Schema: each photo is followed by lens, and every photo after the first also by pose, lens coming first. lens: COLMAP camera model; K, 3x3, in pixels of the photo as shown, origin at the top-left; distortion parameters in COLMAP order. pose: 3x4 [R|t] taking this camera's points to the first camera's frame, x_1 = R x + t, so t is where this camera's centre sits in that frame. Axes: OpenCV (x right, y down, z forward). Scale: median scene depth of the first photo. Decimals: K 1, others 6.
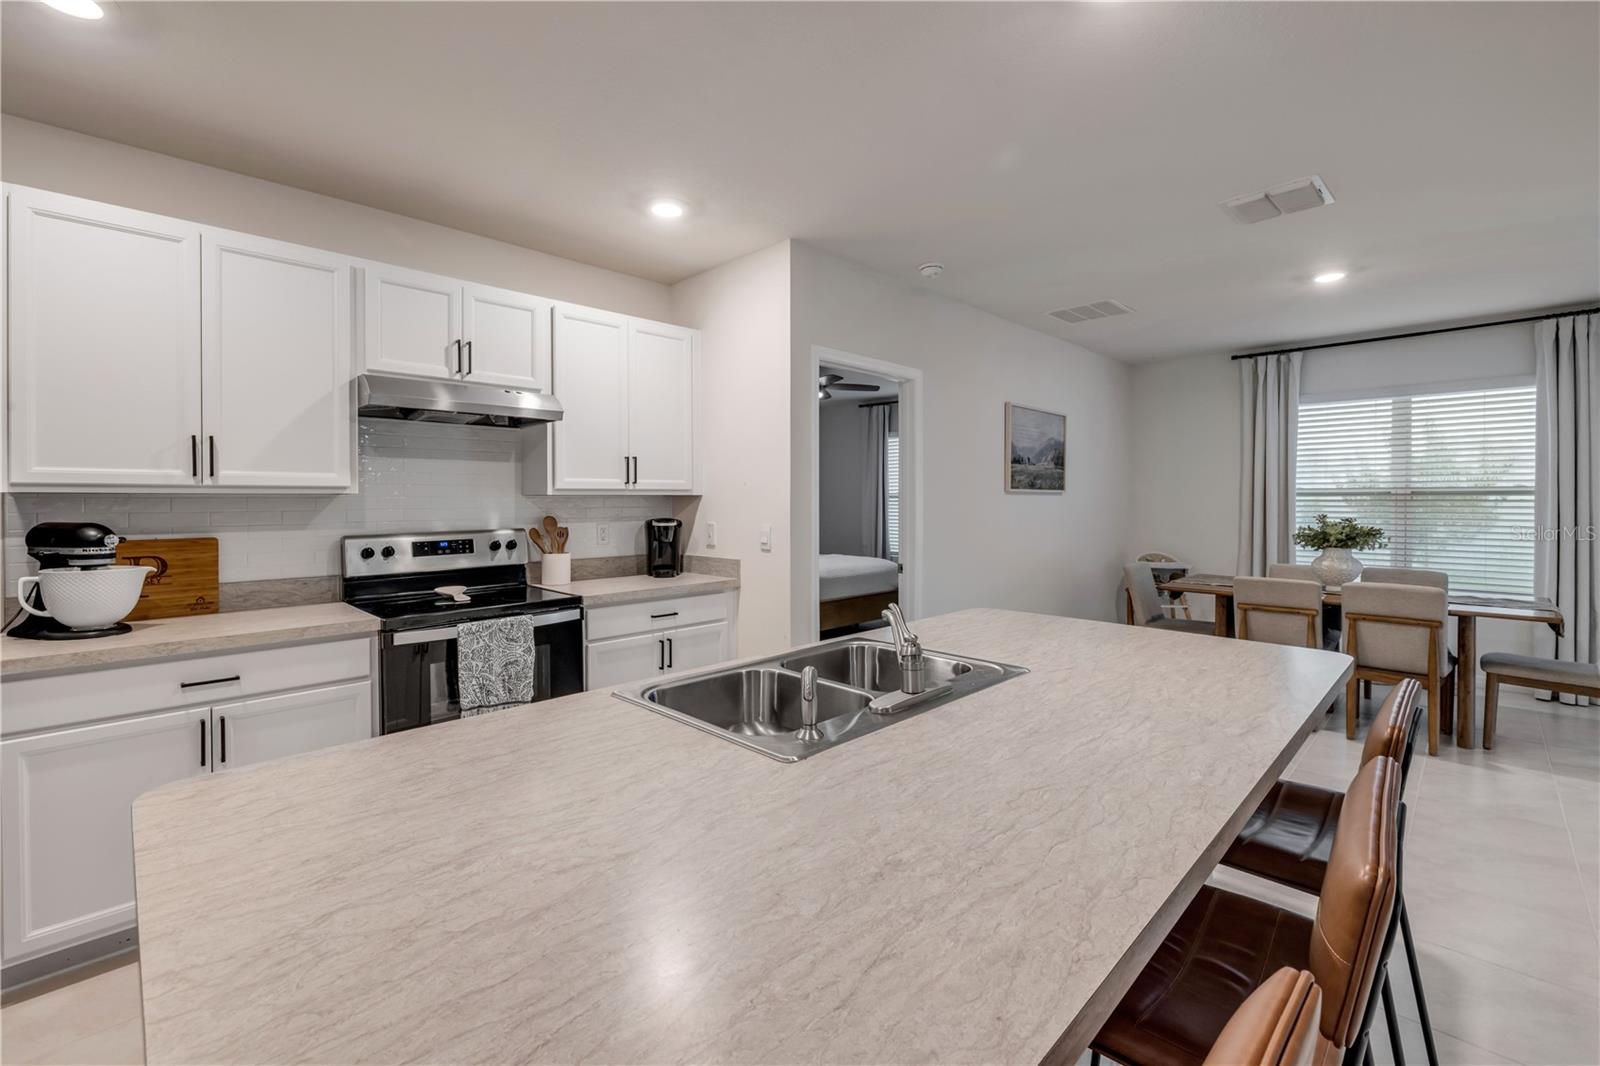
lens RADIAL K [[683.1, 0, 795.4], [0, 683.1, 505.8], [0, 0, 1]] dist [-0.001115, -0.000379]
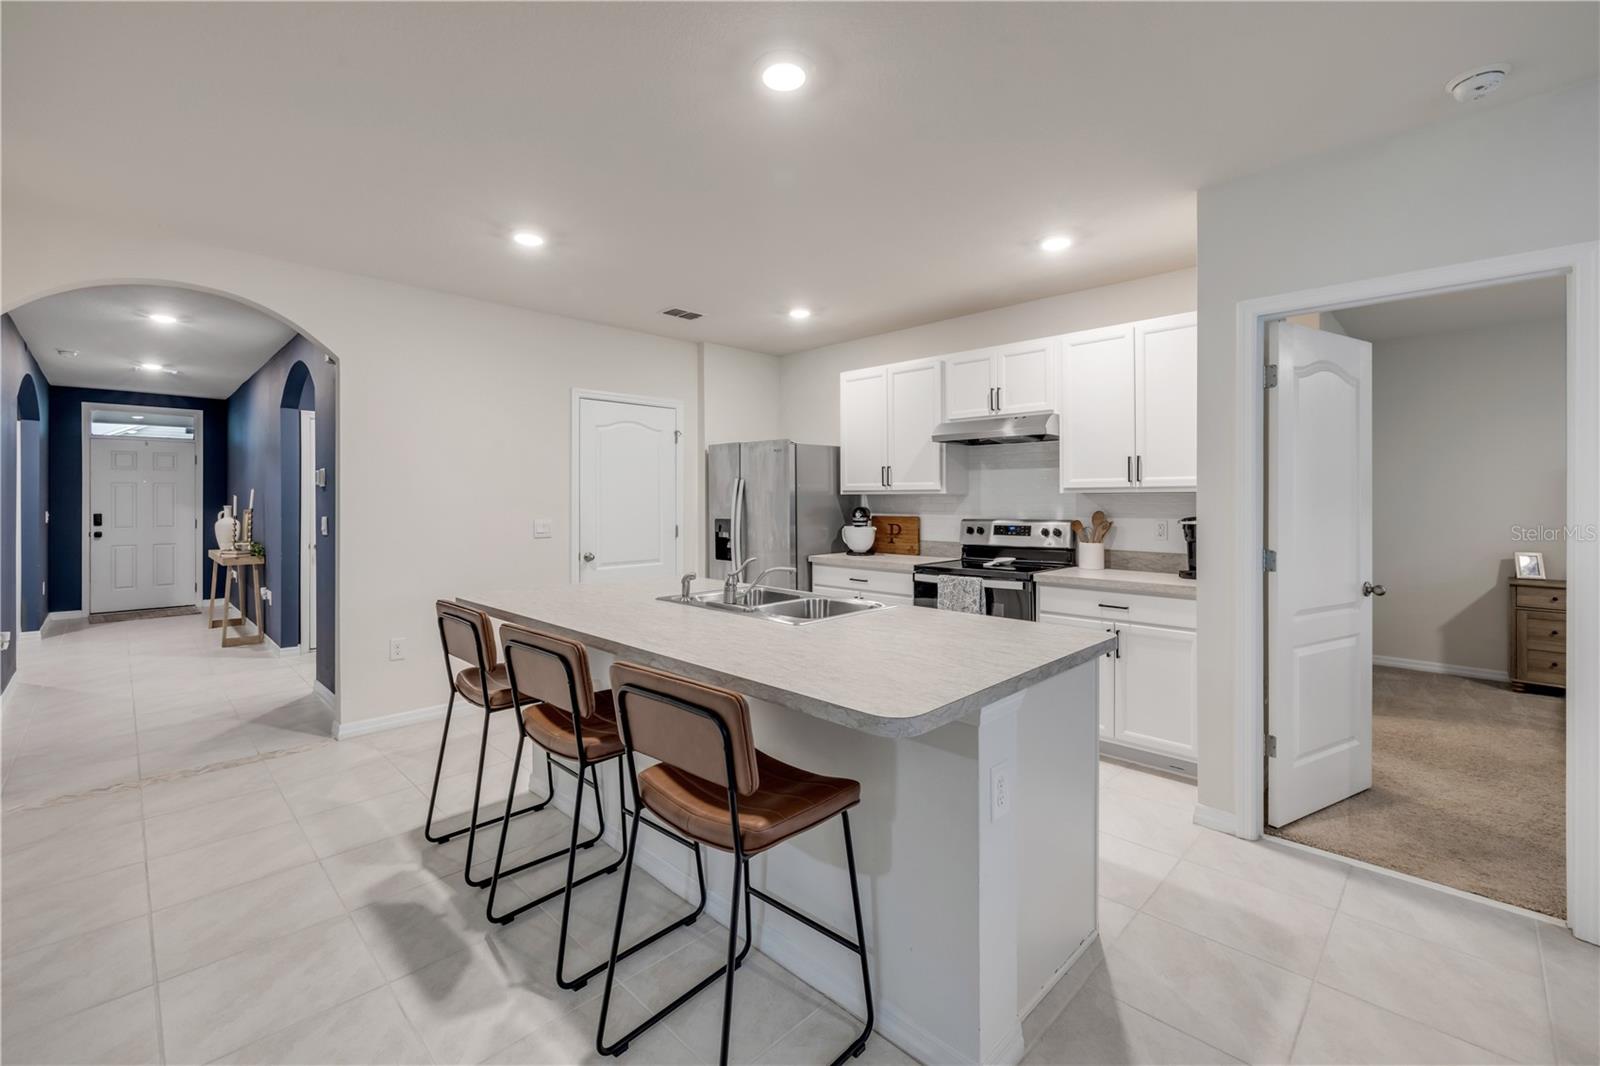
lens RADIAL K [[682.6, 0, 796.2], [0, 682.6, 501.6], [0, 0, 1]] dist [-0.001687, -0.000003]
pose [[0.002686, 0.006615, -0.999975, 0.785050], [-0.007322, 0.999951, 0.006595, -0.004632], [0.999970, 0.007304, 0.002734, 0.466449]]
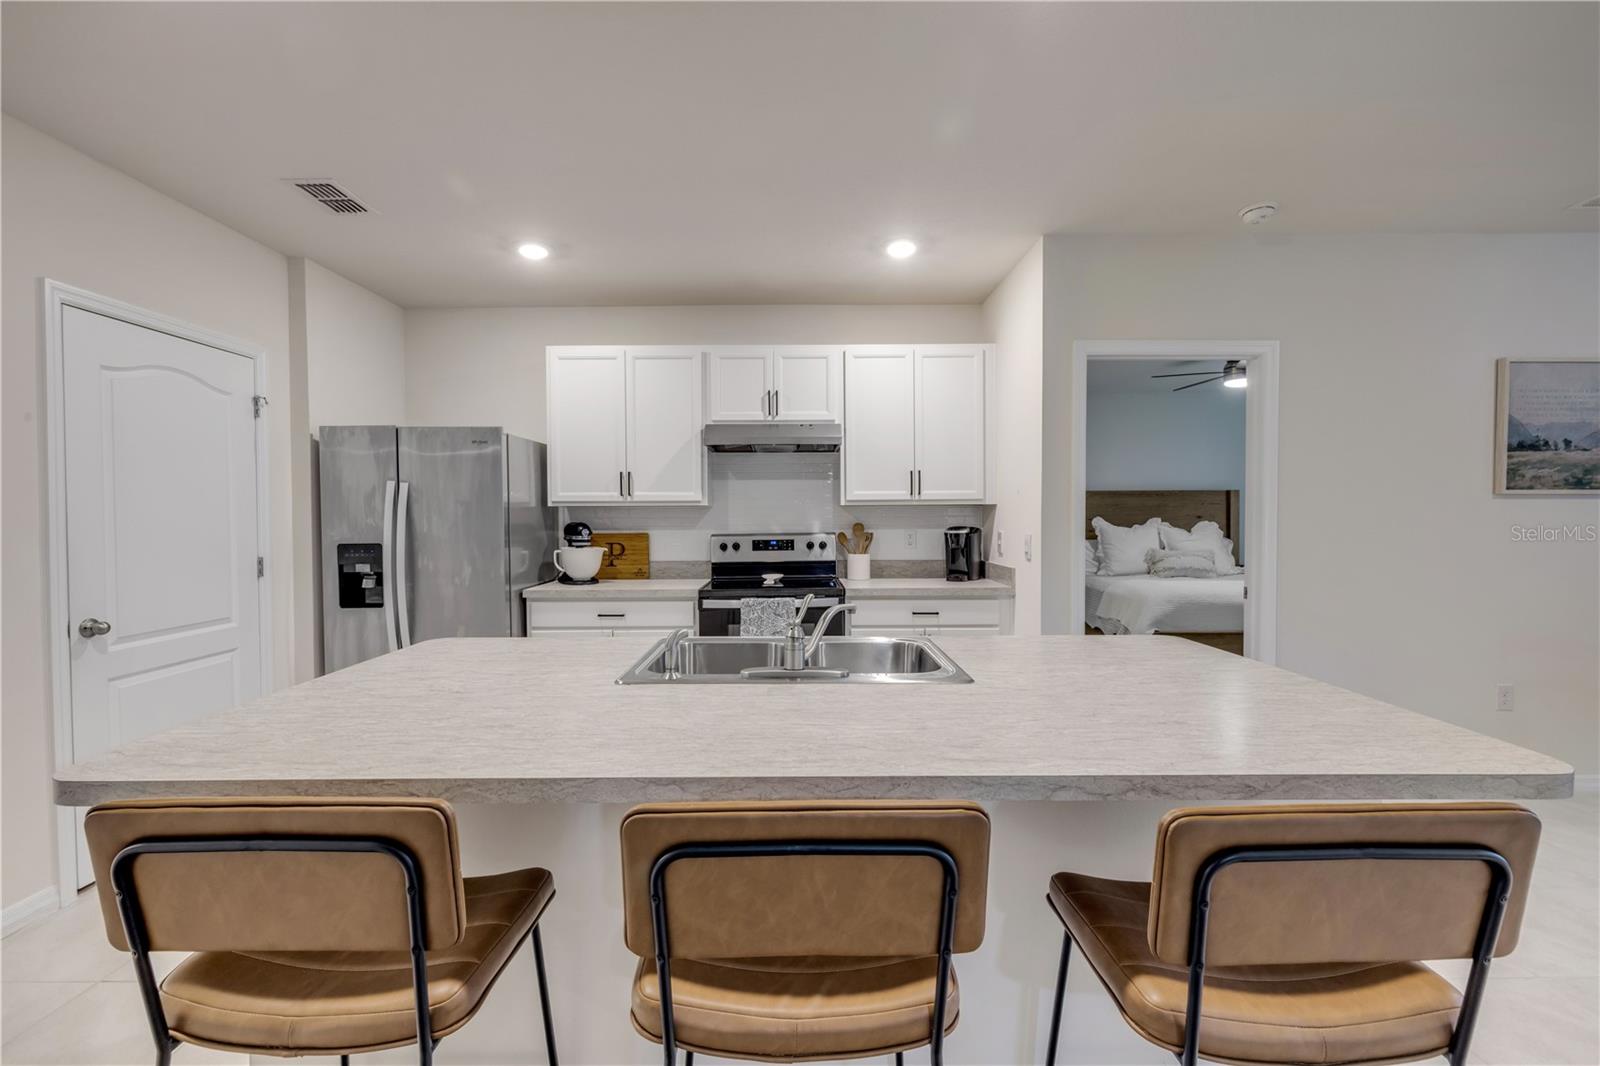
lens RADIAL K [[669.3, 0, 793.3], [0, 669.3, 529.4], [0, 0, 1]] dist [-0.000407, 0.000100]
pose [[0.707742, 0.014745, -0.706317, 0.384147], [-0.003382, 0.999841, 0.017484, 0.006039], [0.706463, -0.009985, 0.707680, 0.079104]]
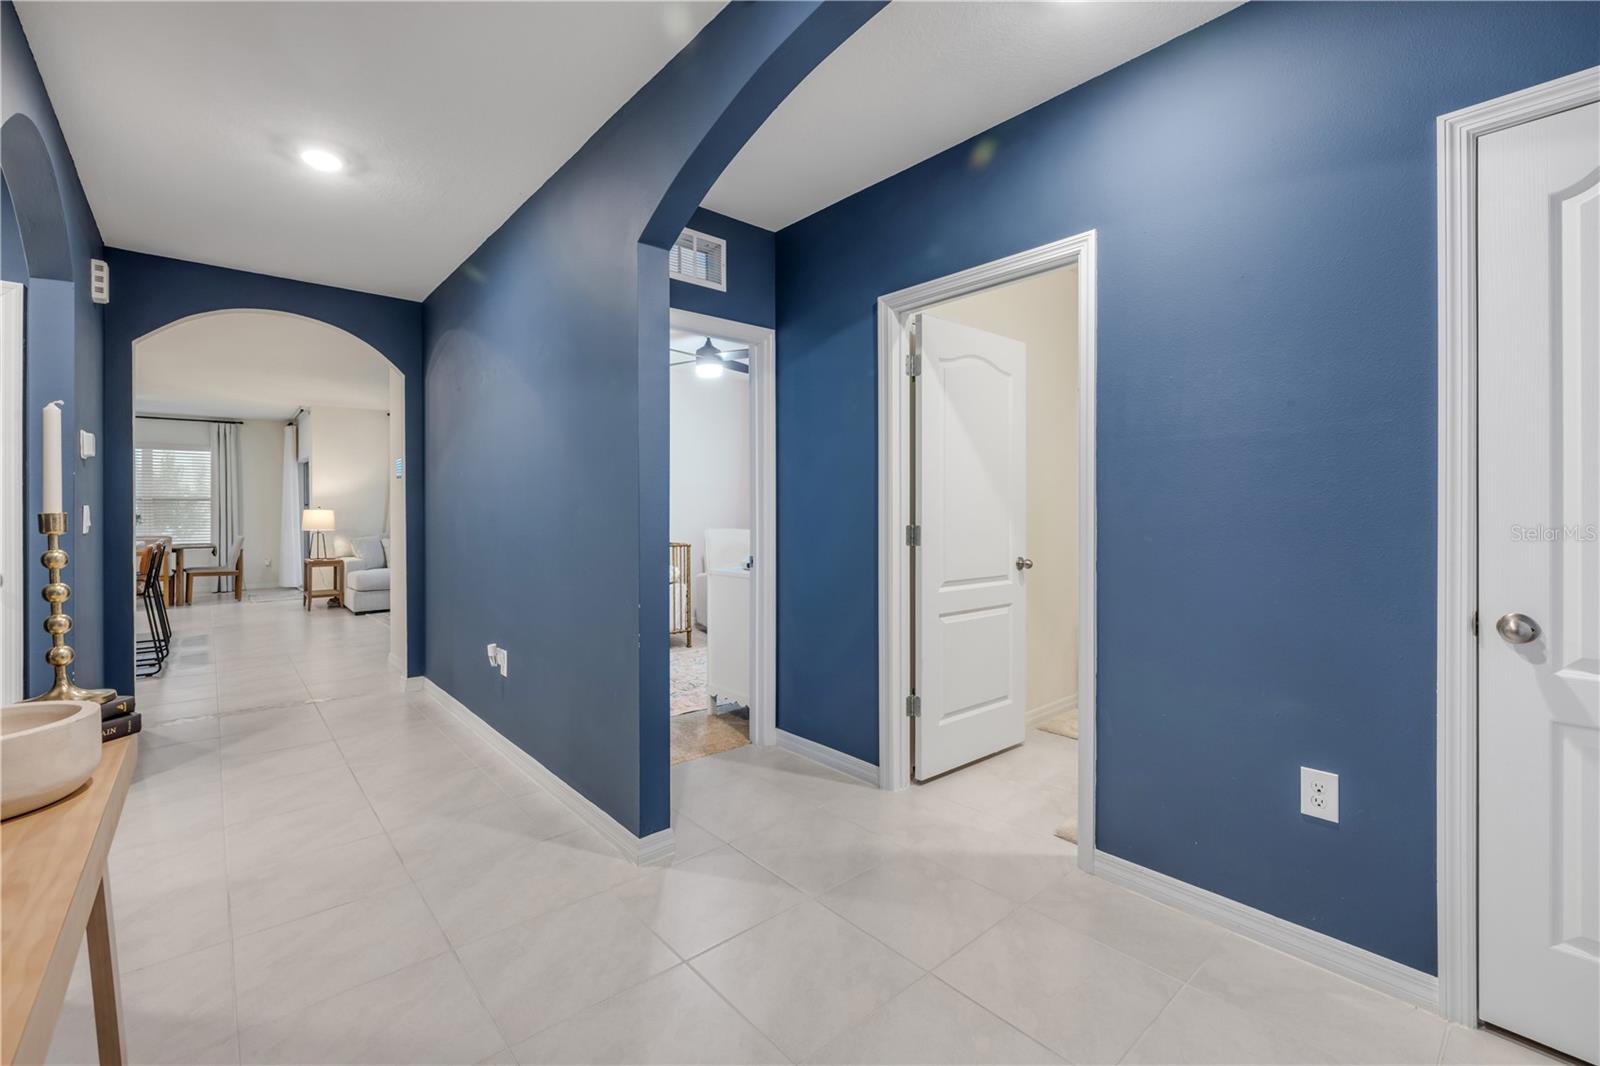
lens RADIAL K [[682.9, 0, 798.7], [0, 682.9, 515.1], [0, 0, 1]] dist [-0.001060, -0.000213]
pose [[0.066638, -0.001806, 0.997776, -1.288491], [0.008616, 0.999962, 0.001234, 0.057570], [-0.997740, 0.008515, 0.066651, -1.358736]]
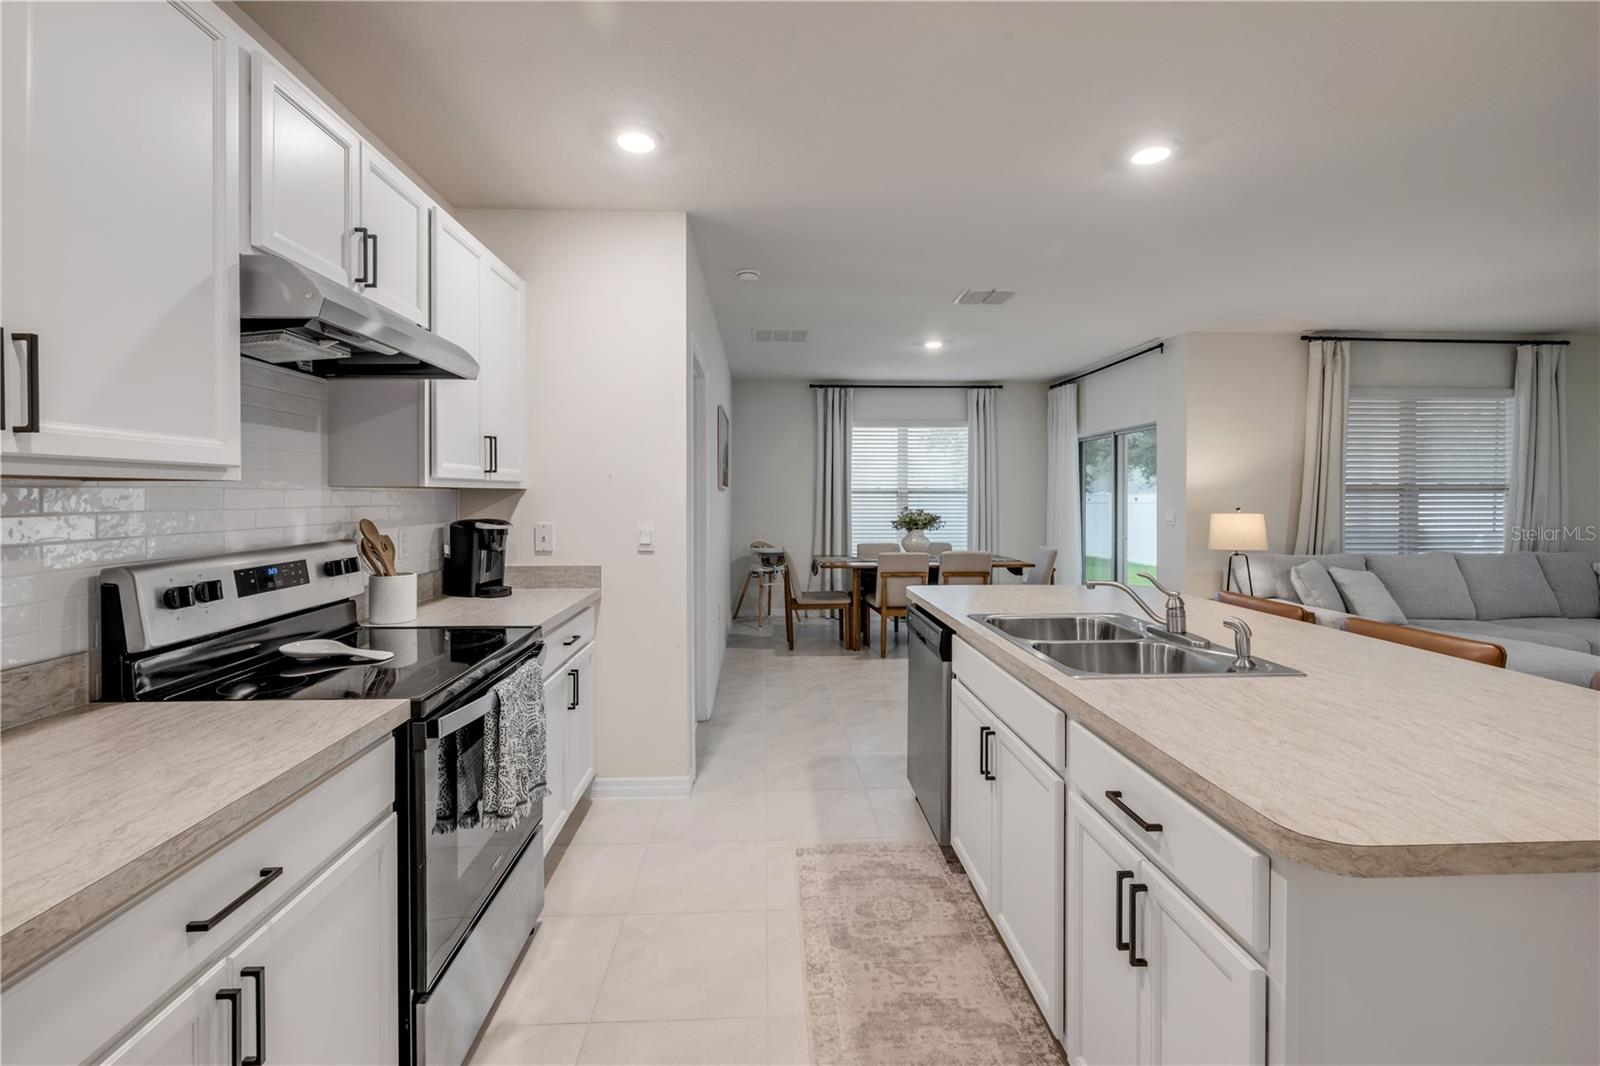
lens RADIAL K [[685.9, 0, 795.2], [0, 685.9, 498.6], [0, 0, 1]] dist [-0.002059, 0.000321]
pose [[0.672020, -0.000495, 0.740533, -0.554627], [0.004004, 0.999988, -0.002966, -0.000648], [-0.740522, 0.004958, 0.672014, 0.251026]]
